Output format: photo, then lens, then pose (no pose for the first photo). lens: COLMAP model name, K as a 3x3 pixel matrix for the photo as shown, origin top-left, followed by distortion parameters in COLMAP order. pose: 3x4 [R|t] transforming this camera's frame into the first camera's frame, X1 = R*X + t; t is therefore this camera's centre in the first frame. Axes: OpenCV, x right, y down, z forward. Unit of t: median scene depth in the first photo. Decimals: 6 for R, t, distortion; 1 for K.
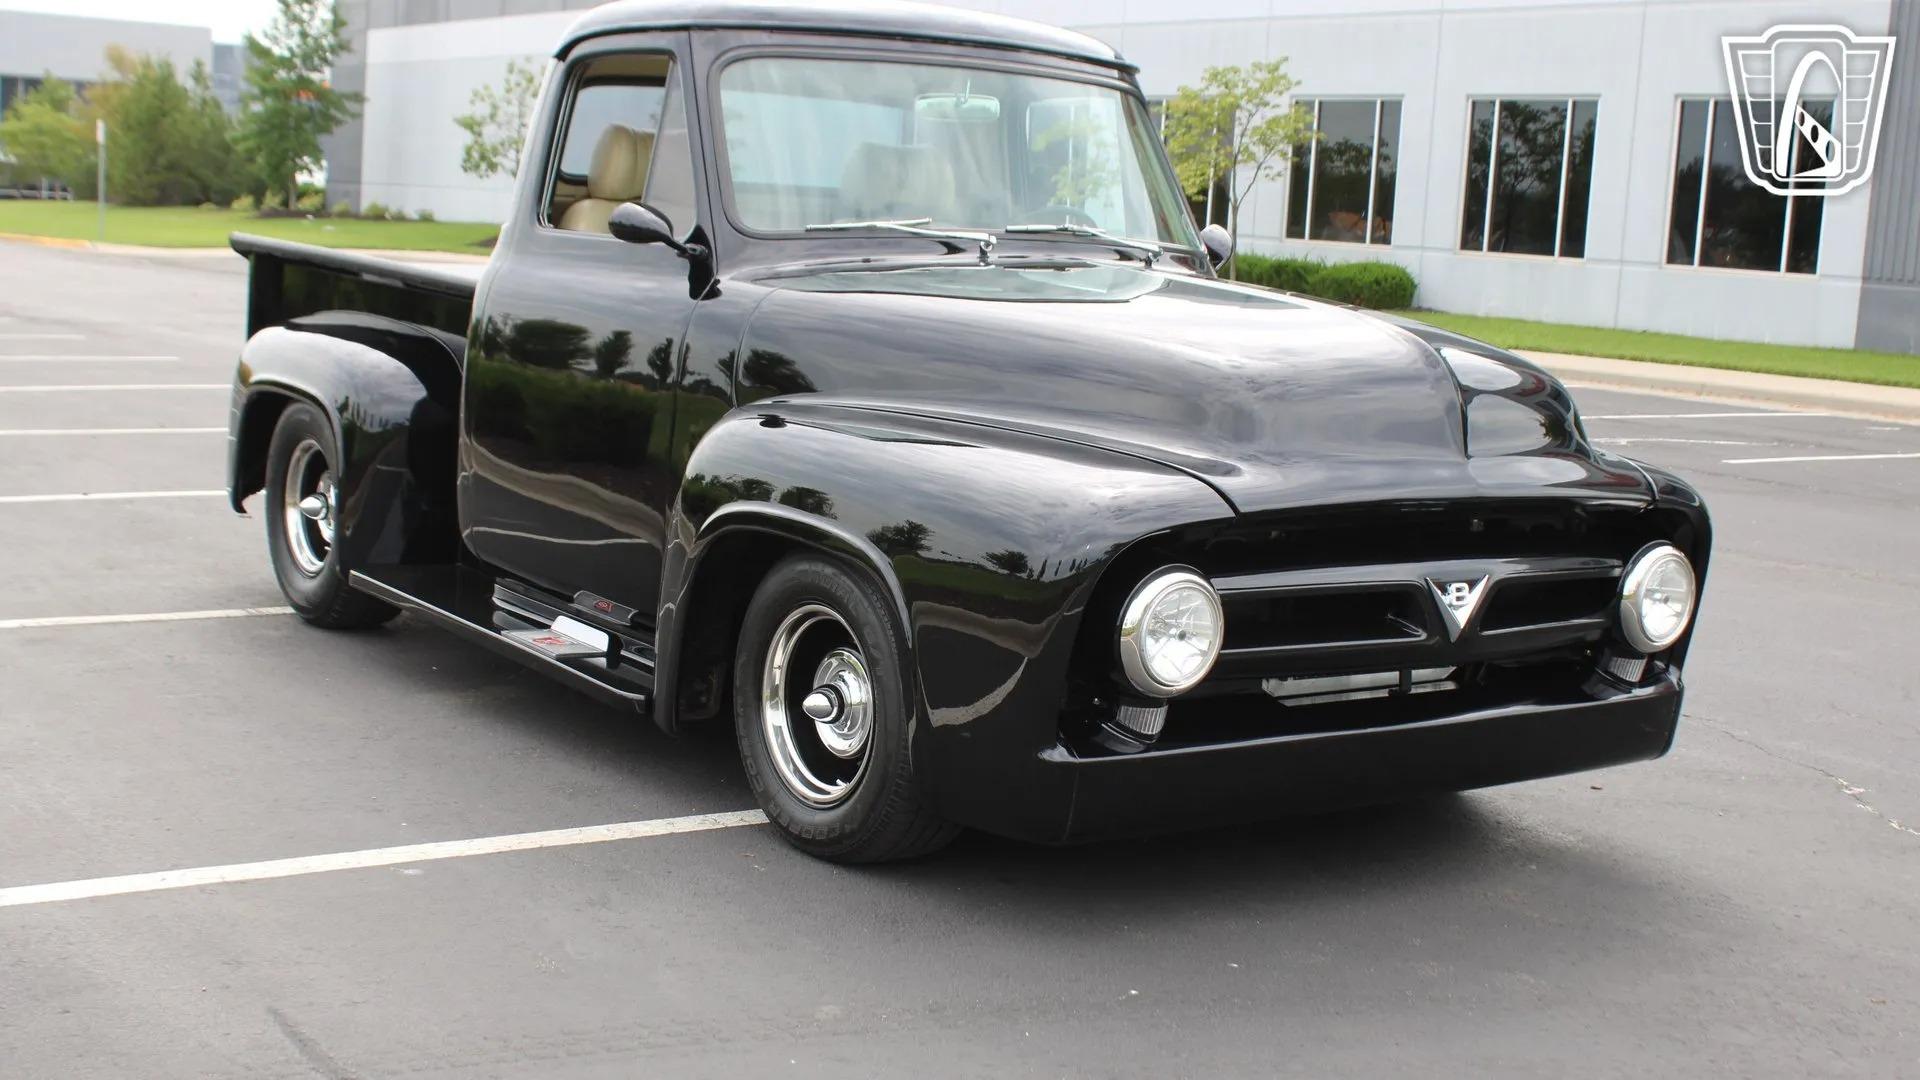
lens RADIAL K [[2470.3, 0, 957.4], [0, 2470.3, 544.1], [0, 0, 1]] dist [-0.095940, 0.200726]
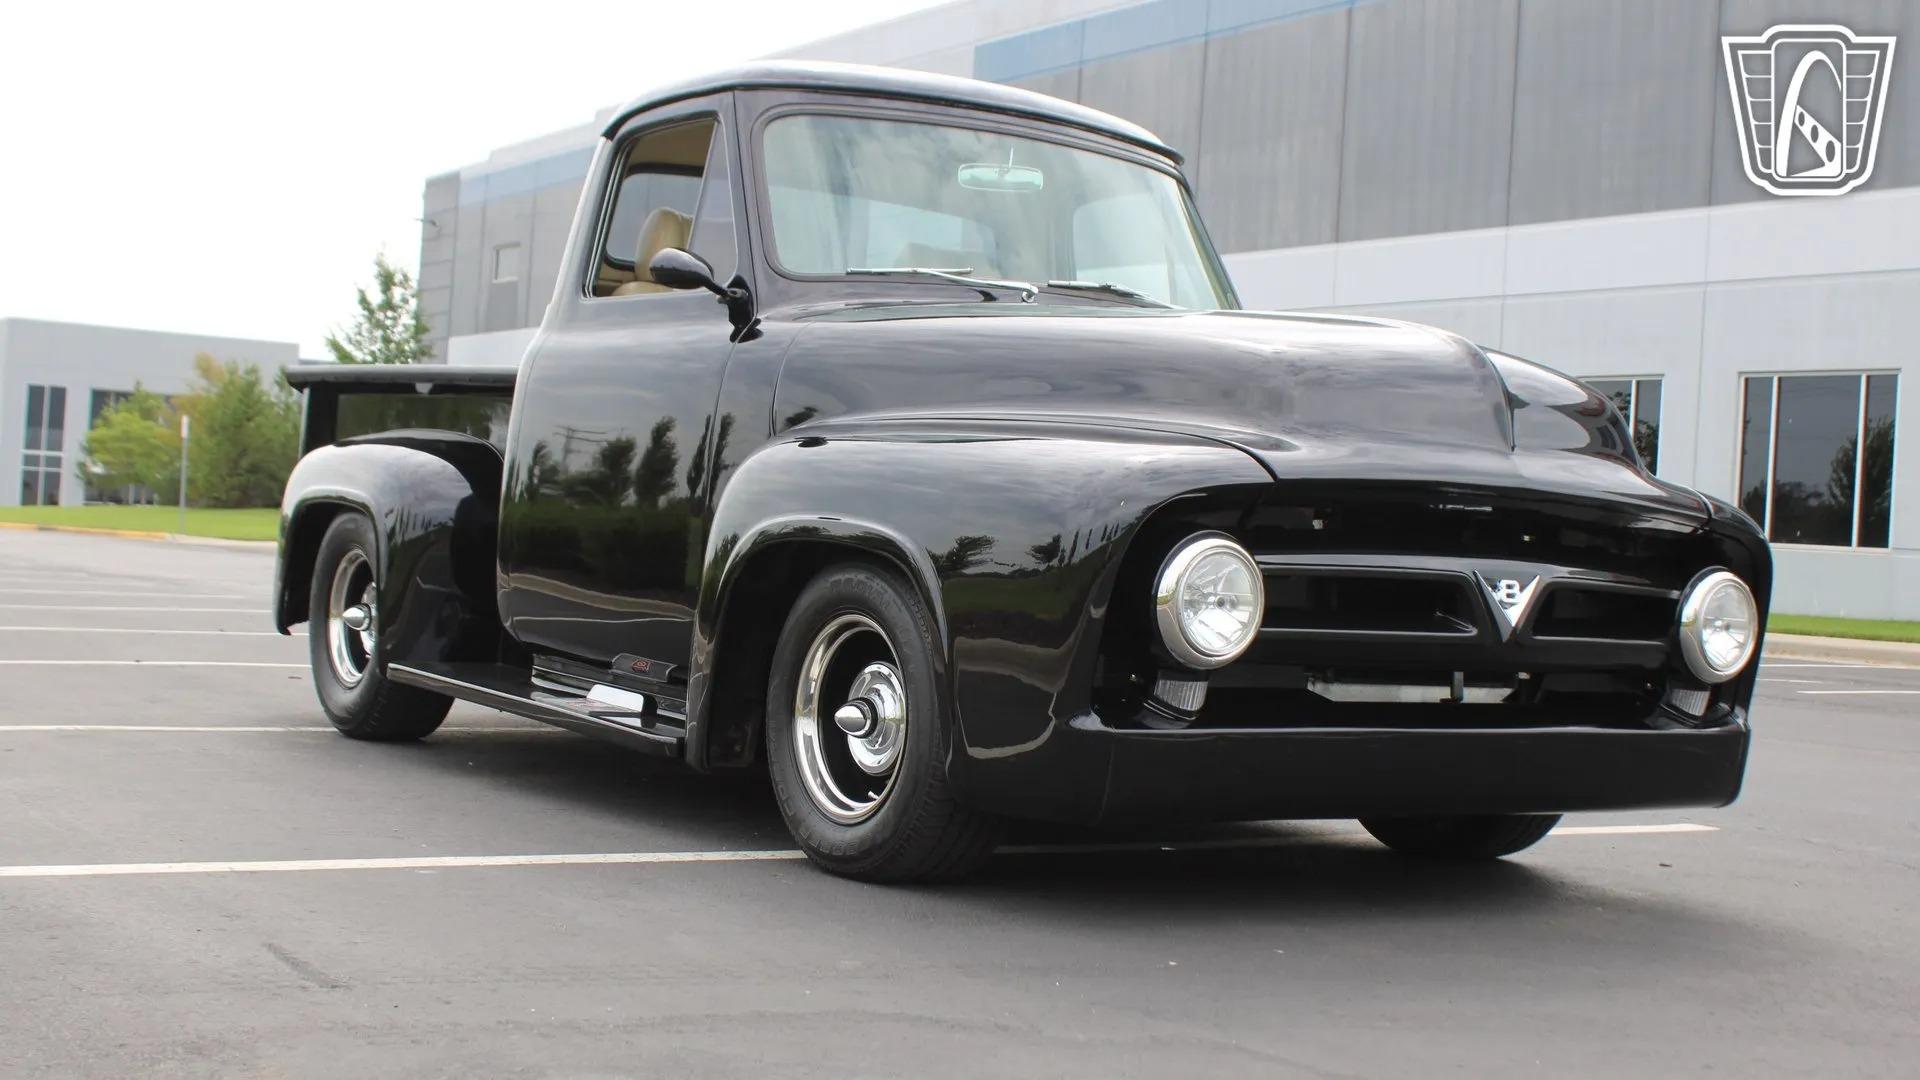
lens RADIAL K [[2470.3, 0, 957.4], [0, 2470.3, 544.1], [0, 0, 1]] dist [-0.095940, 0.200726]
pose [[0.999569, 0.000394, -0.029351, 0.011856], [-0.004301, 0.991087, -0.133150, 0.106725], [0.029037, 0.133219, 0.990661, 0.024960]]
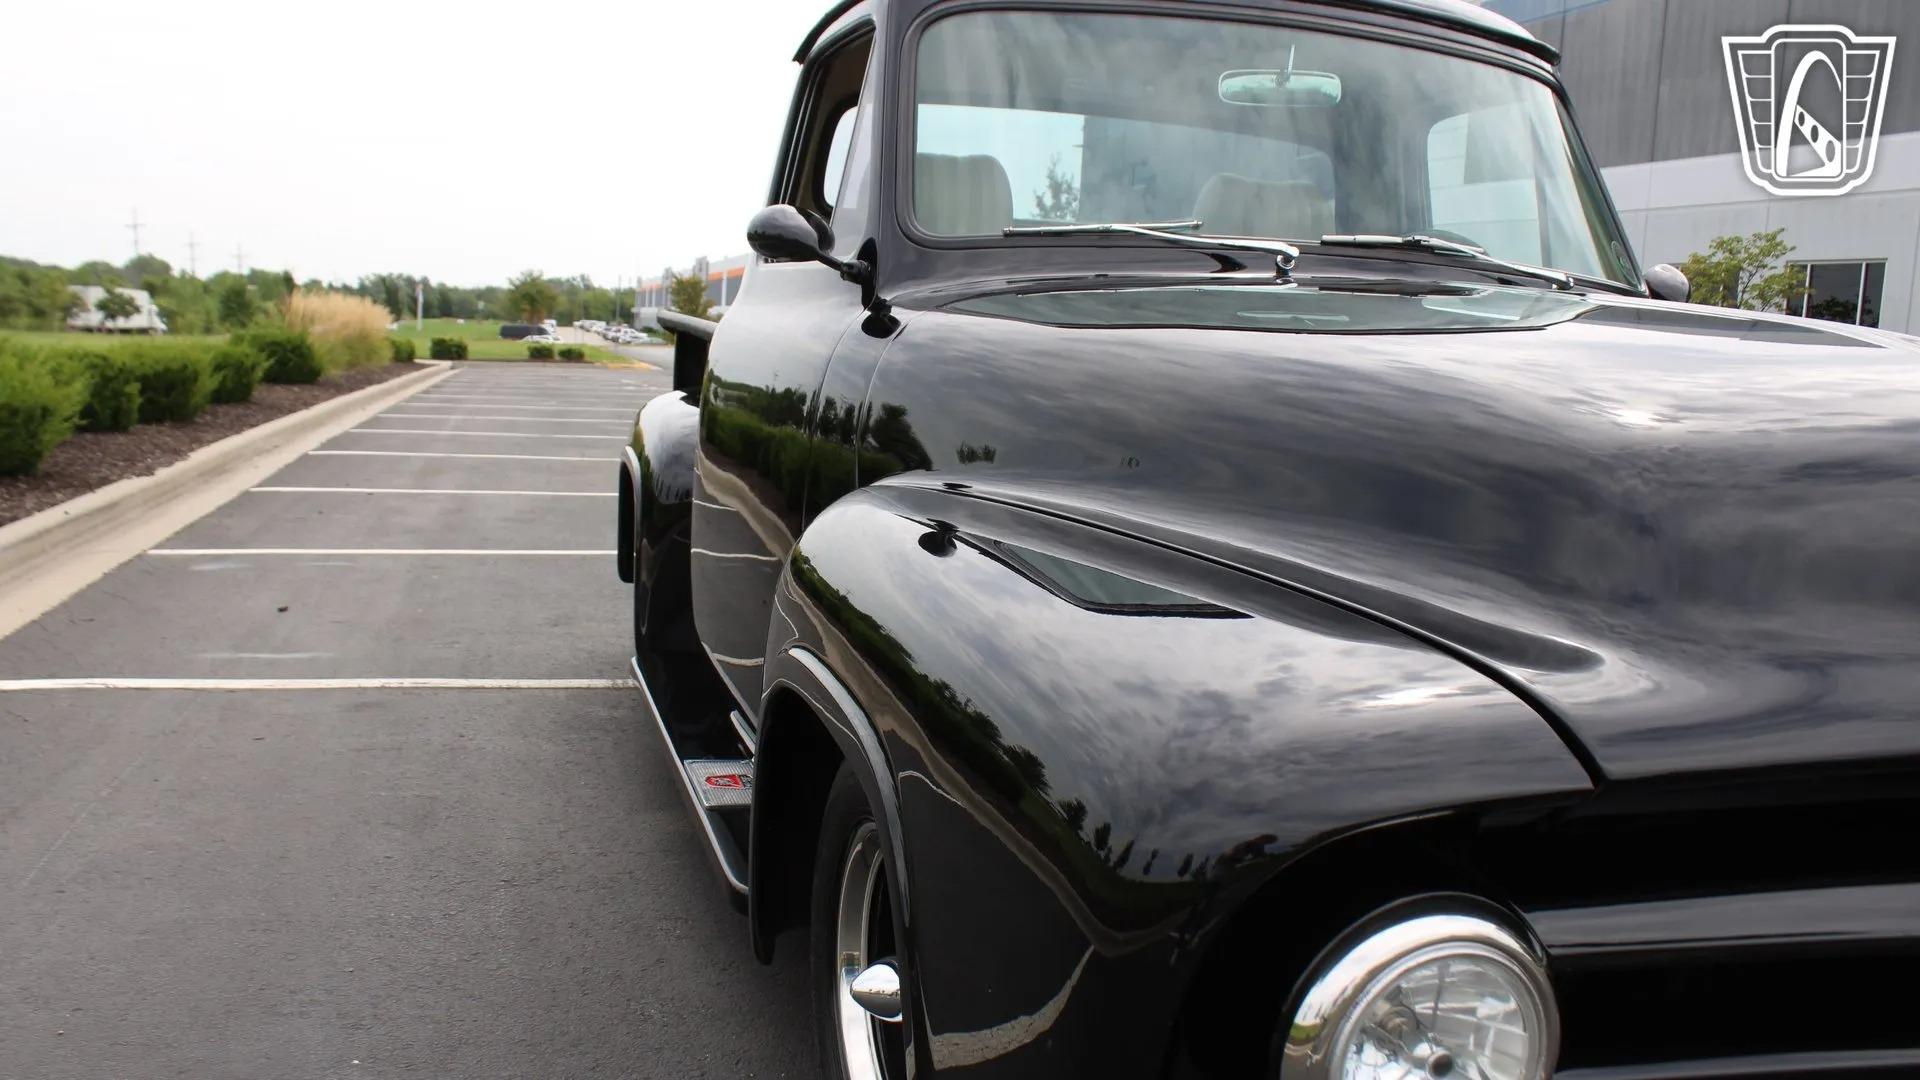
lens RADIAL K [[1669.1, 0, 879.5], [0, 1669.1, 540.8], [0, 0, 1]] dist [-0.175460, 0.118962]
pose [[0.928343, 0.038962, -0.369677, 0.074578], [-0.048850, 0.998654, -0.017421, -0.030719], [0.368501, 0.034231, 0.928997, 0.525854]]
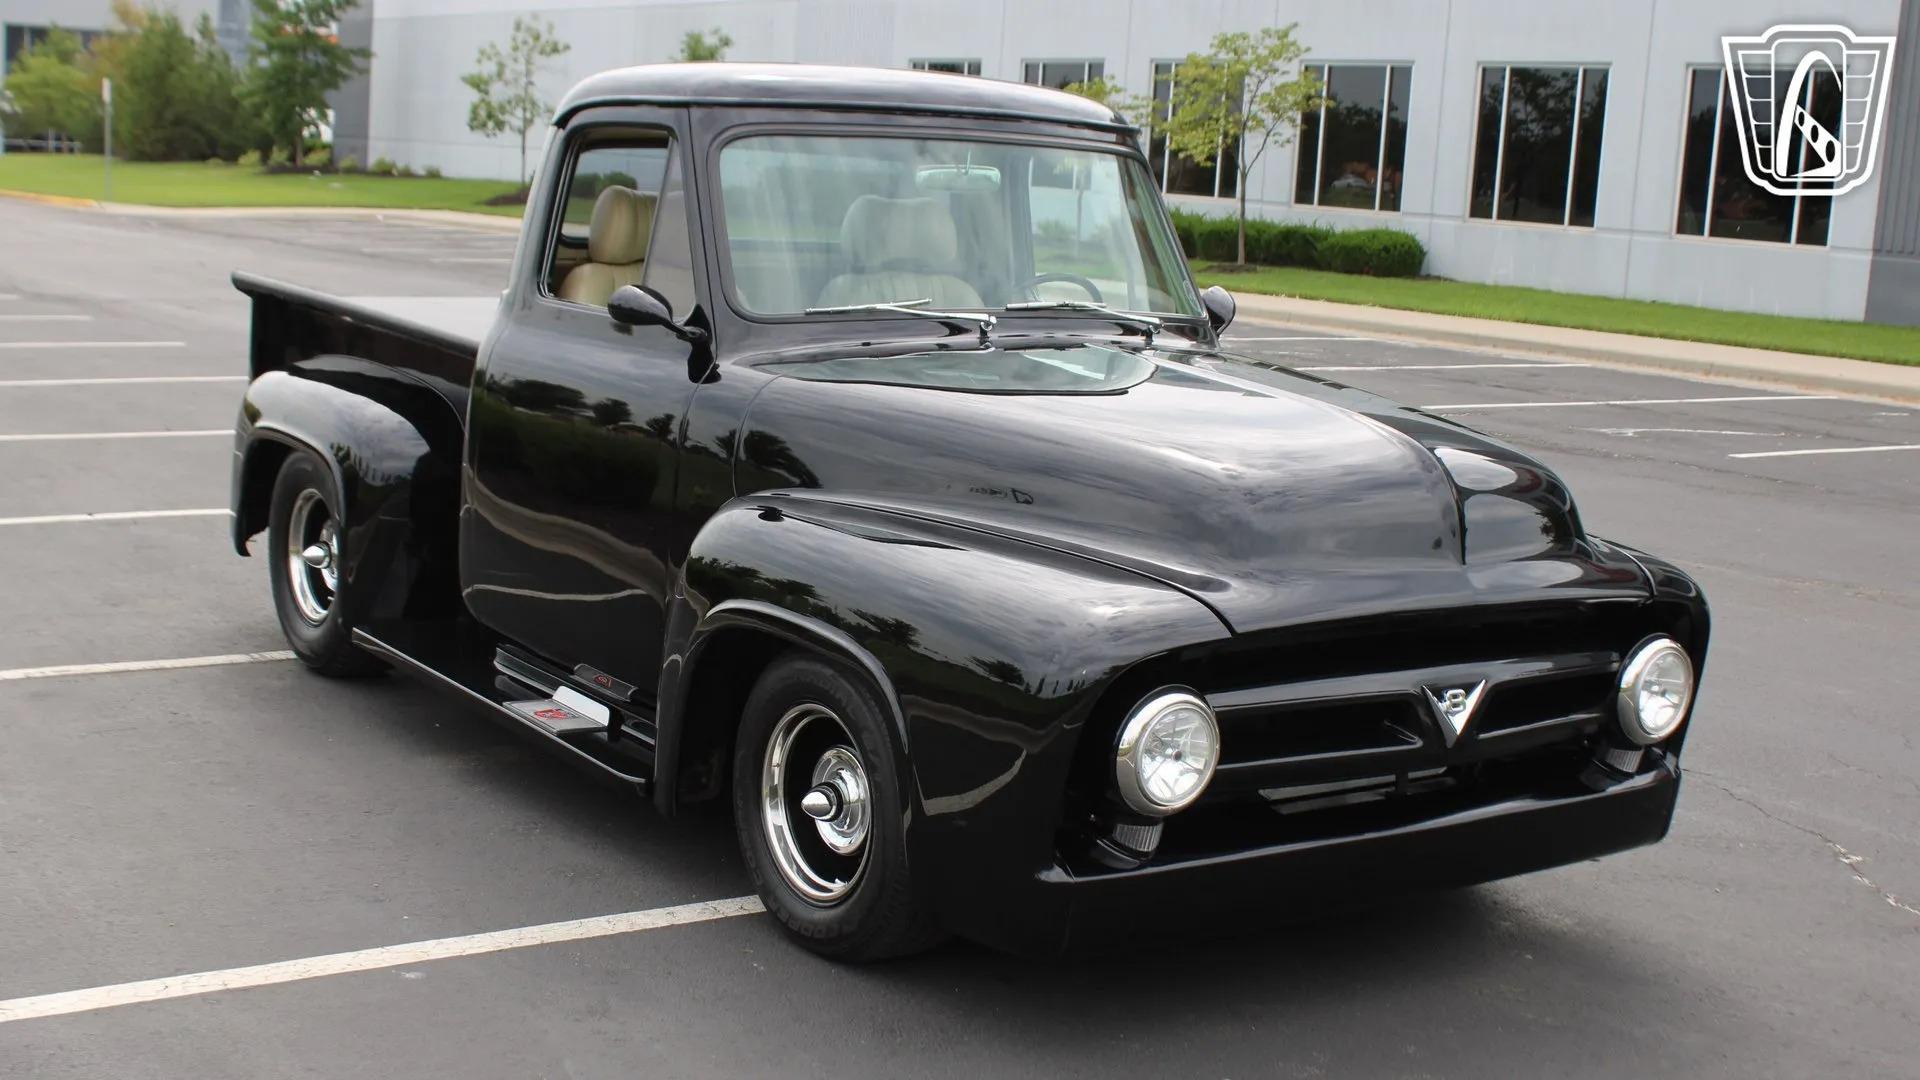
lens RADIAL K [[2470.3, 0, 957.4], [0, 2470.3, 544.1], [0, 0, 1]] dist [-0.095940, 0.200726]
pose [[0.999992, 0.001792, -0.003538, 0.003478], [-0.001710, 0.999731, 0.023132, -0.053580], [0.003578, -0.023125, 0.999726, -0.000736]]
